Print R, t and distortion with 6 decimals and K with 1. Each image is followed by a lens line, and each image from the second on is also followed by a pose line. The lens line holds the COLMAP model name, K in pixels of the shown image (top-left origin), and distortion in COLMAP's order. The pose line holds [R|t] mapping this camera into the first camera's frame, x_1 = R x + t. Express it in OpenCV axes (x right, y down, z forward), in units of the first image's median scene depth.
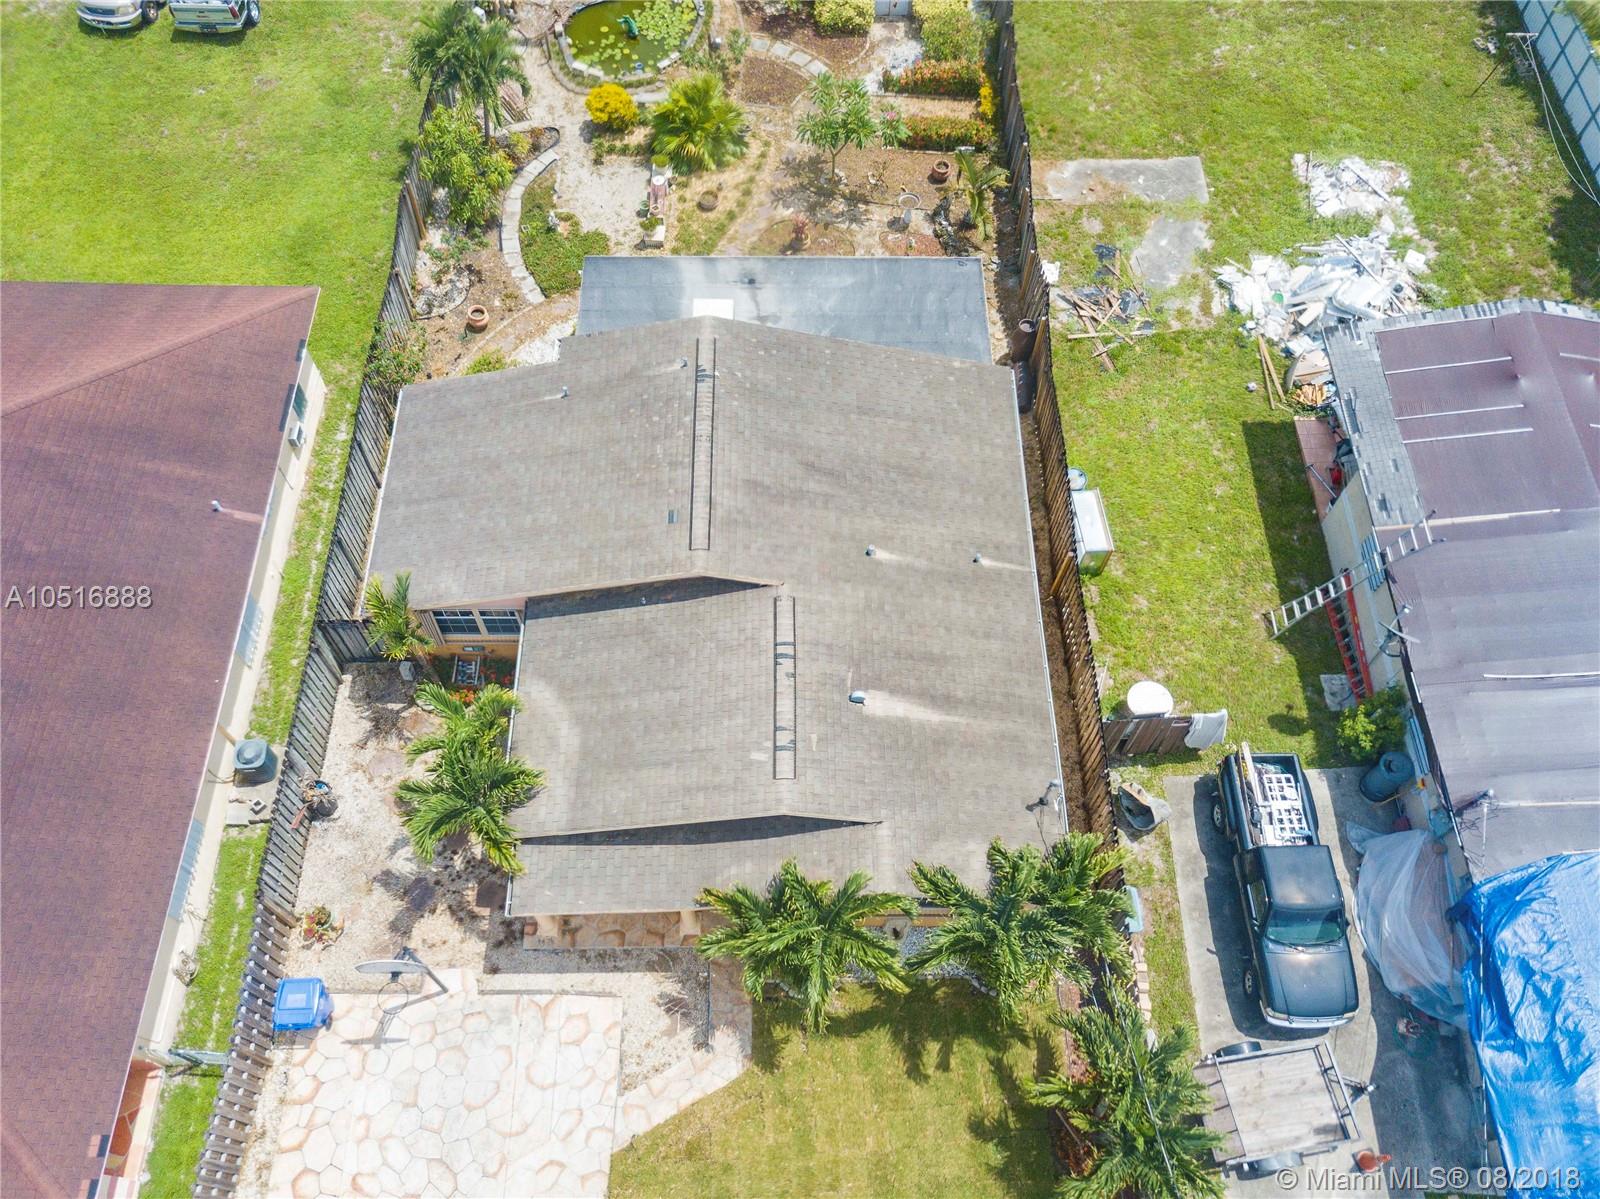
lens RADIAL K [[1248.0, 0, 803.2], [0, 1248.0, 587.6], [0, 0, 1]] dist [0.003719, 0.001326]
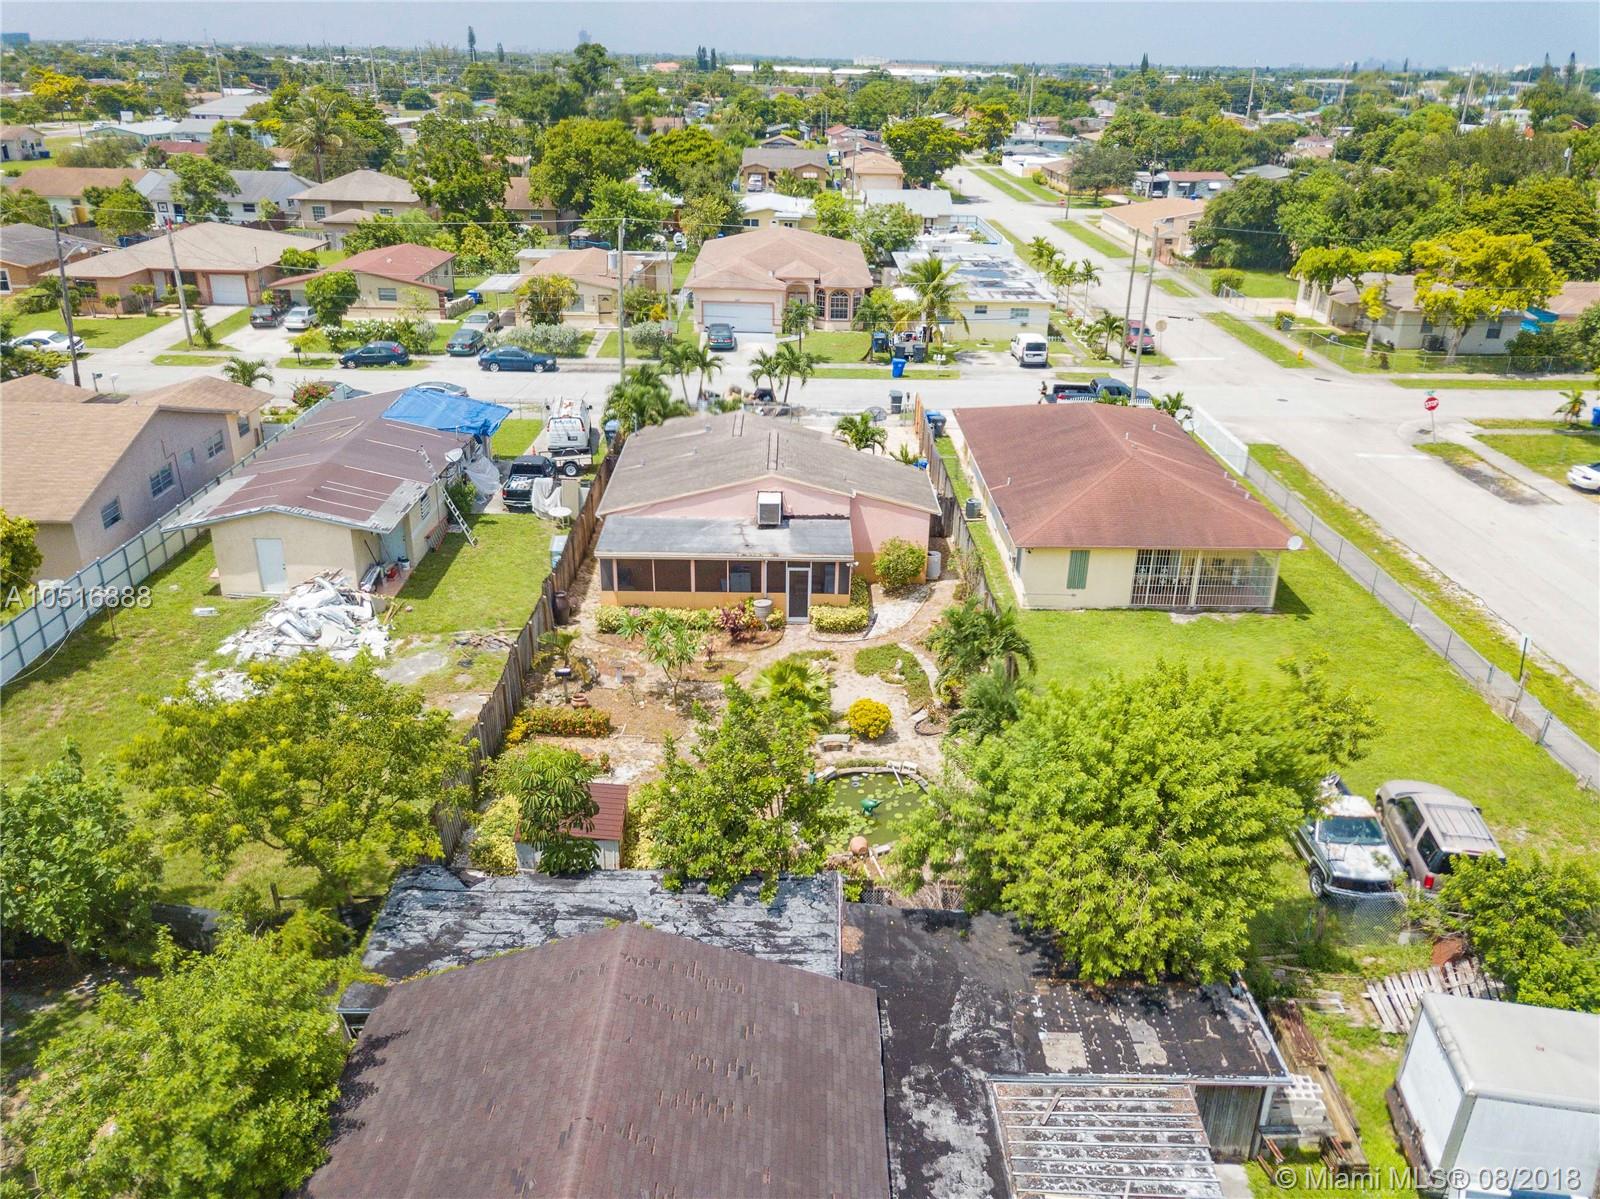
lens RADIAL K [[1227.3, 0, 835.9], [0, 1227.3, 596.4], [0, 0, 1]] dist [0.027732, 0.001408]
pose [[-0.998538, -0.030395, -0.044705, -0.091630], [-0.047836, 0.111594, 0.992602, -1.871722], [-0.025181, 0.993289, -0.112885, 1.300883]]
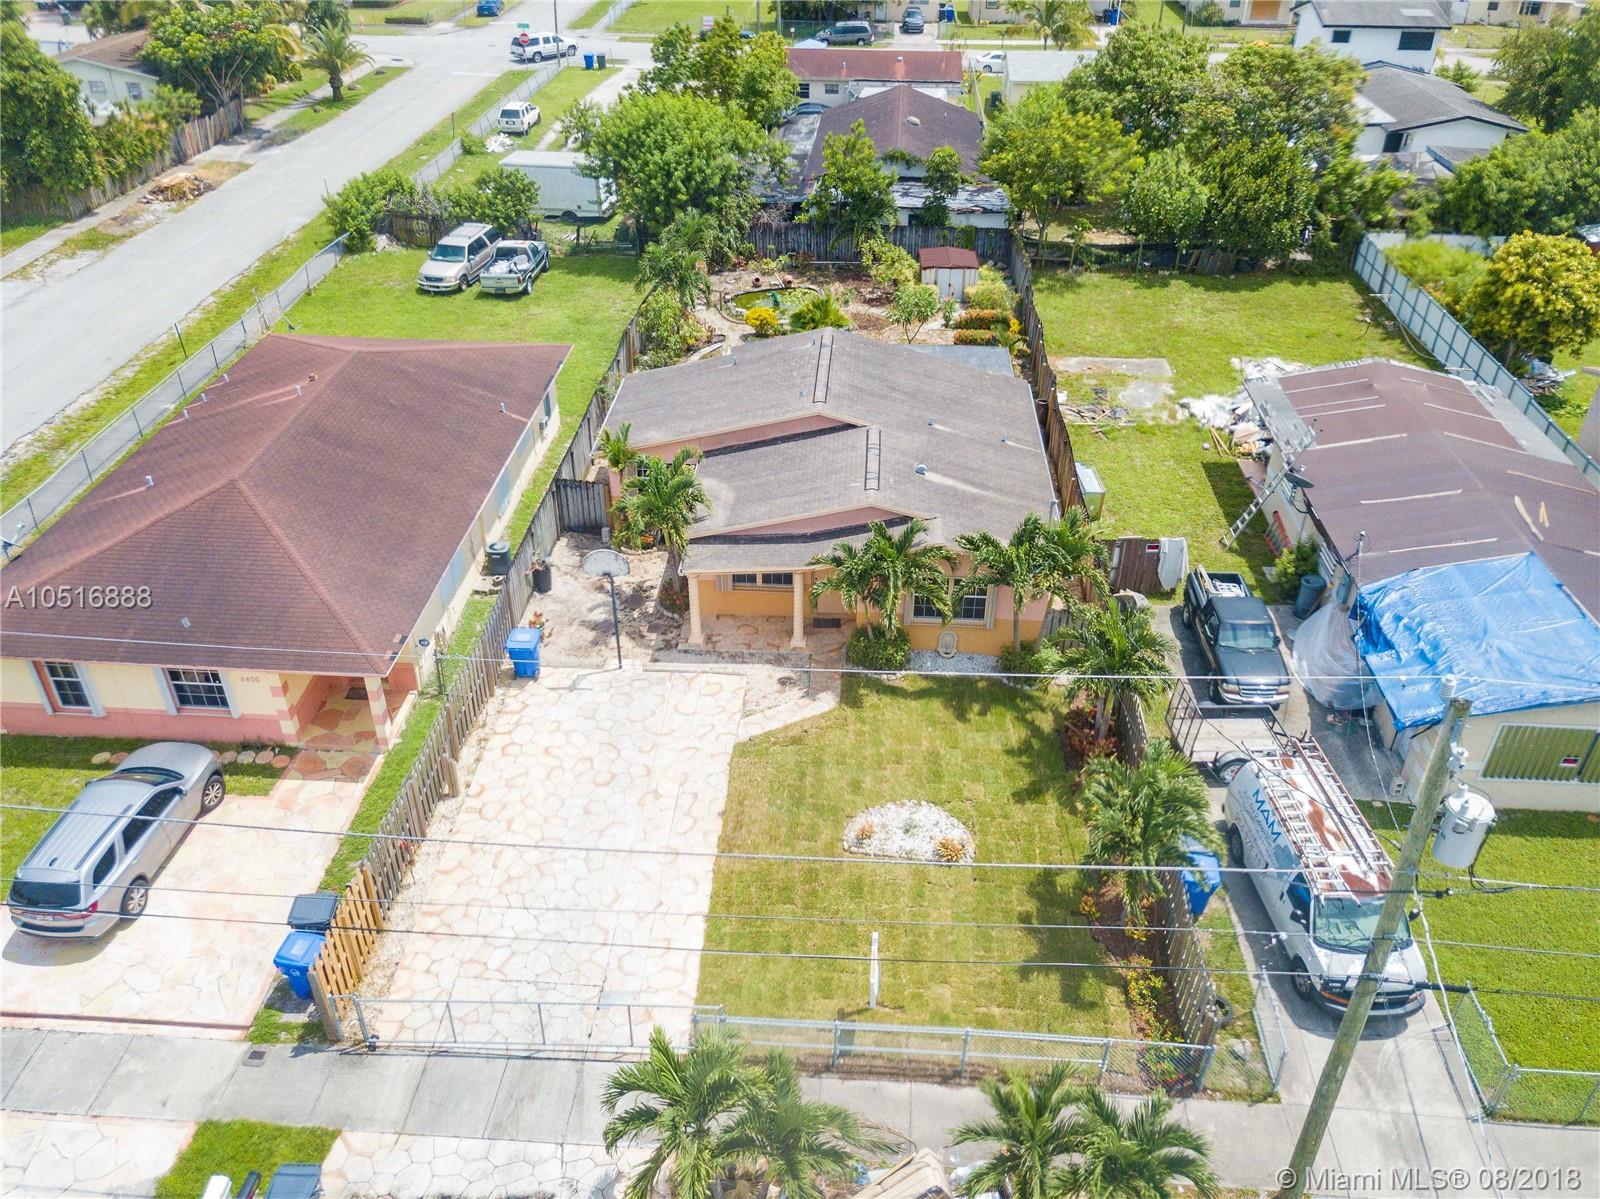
lens RADIAL K [[1233.2, 0, 802.7], [0, 1233.2, 599.9], [0, 0, 1]] dist [-0.002717, 0.022674]
pose [[0.997347, 0.029971, -0.066332, 0.003773], [-0.056494, 0.893368, -0.445760, 0.727864], [0.045899, 0.448325, 0.892691, -0.210240]]
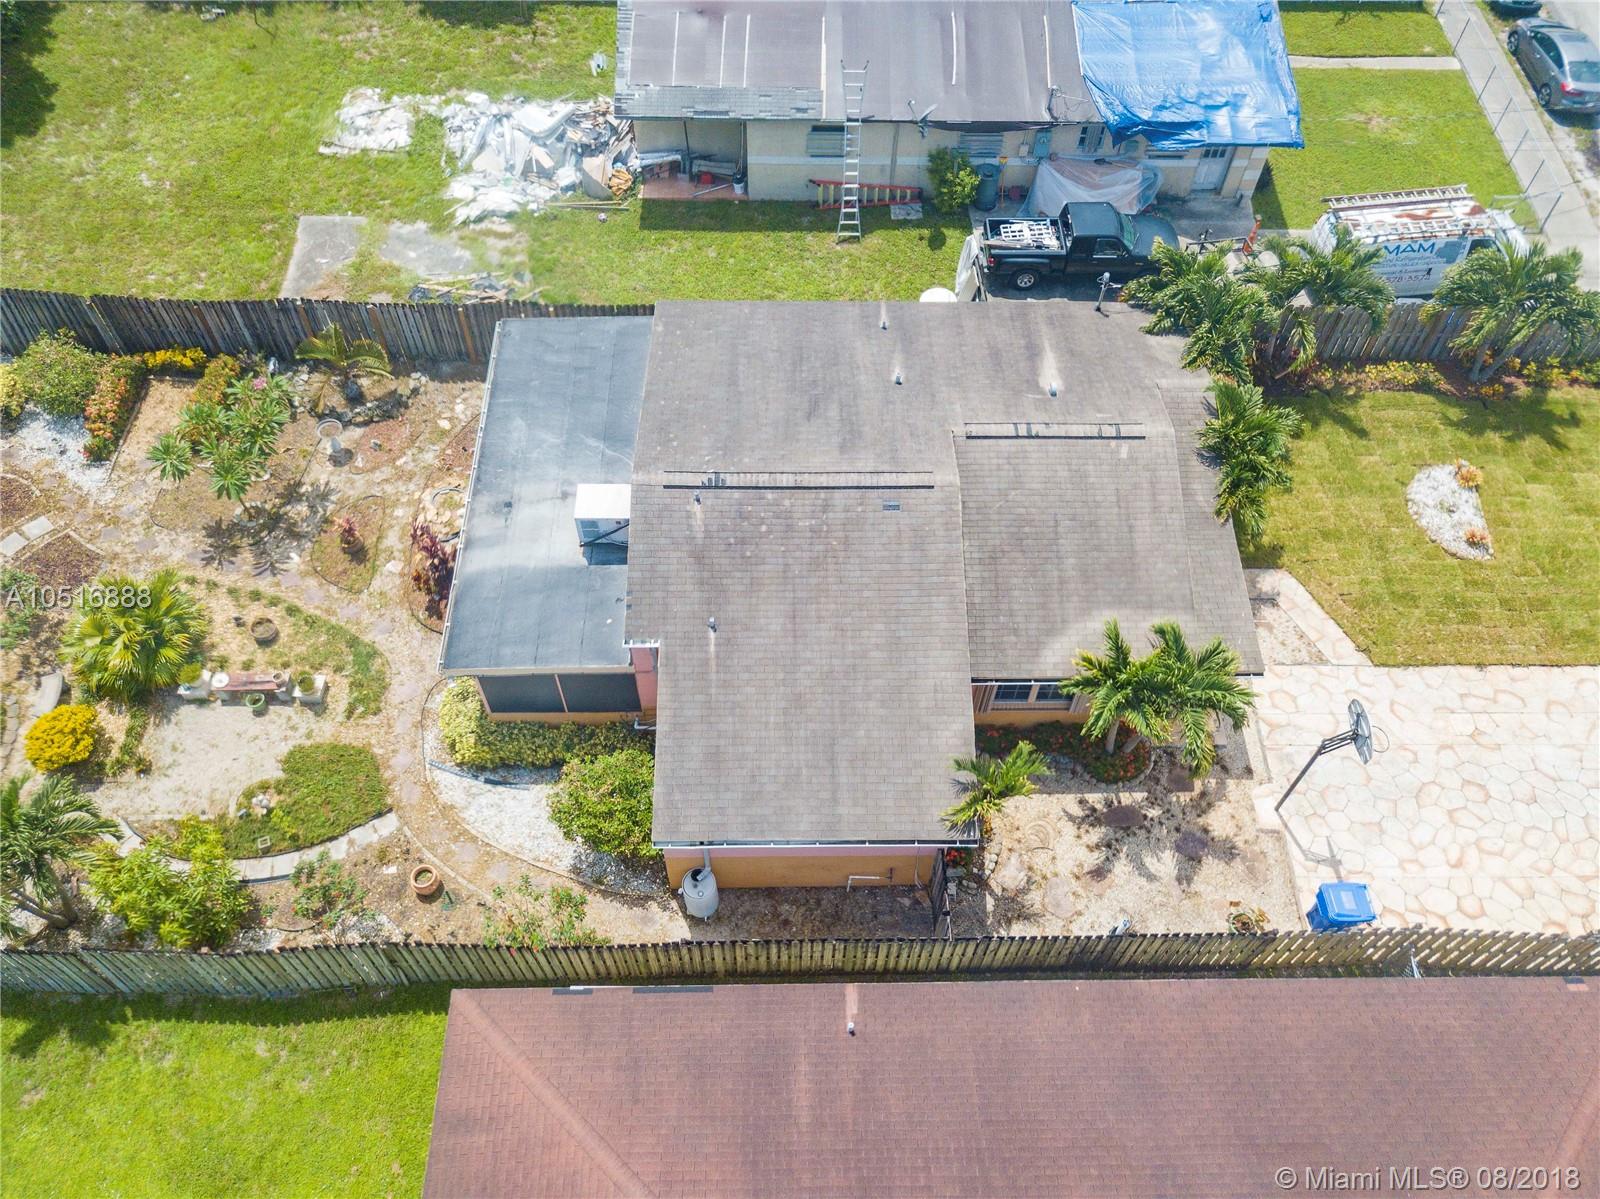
lens RADIAL K [[1277.1, 0, 800.9], [0, 1277.1, 593.4], [0, 0, 1]] dist [-0.002217, 0.003920]
pose [[-0.002982, -0.835143, 0.550025, -0.619676], [0.859288, 0.279191, 0.428575, -0.458911], [-0.511484, 0.473908, 0.716795, 0.292749]]
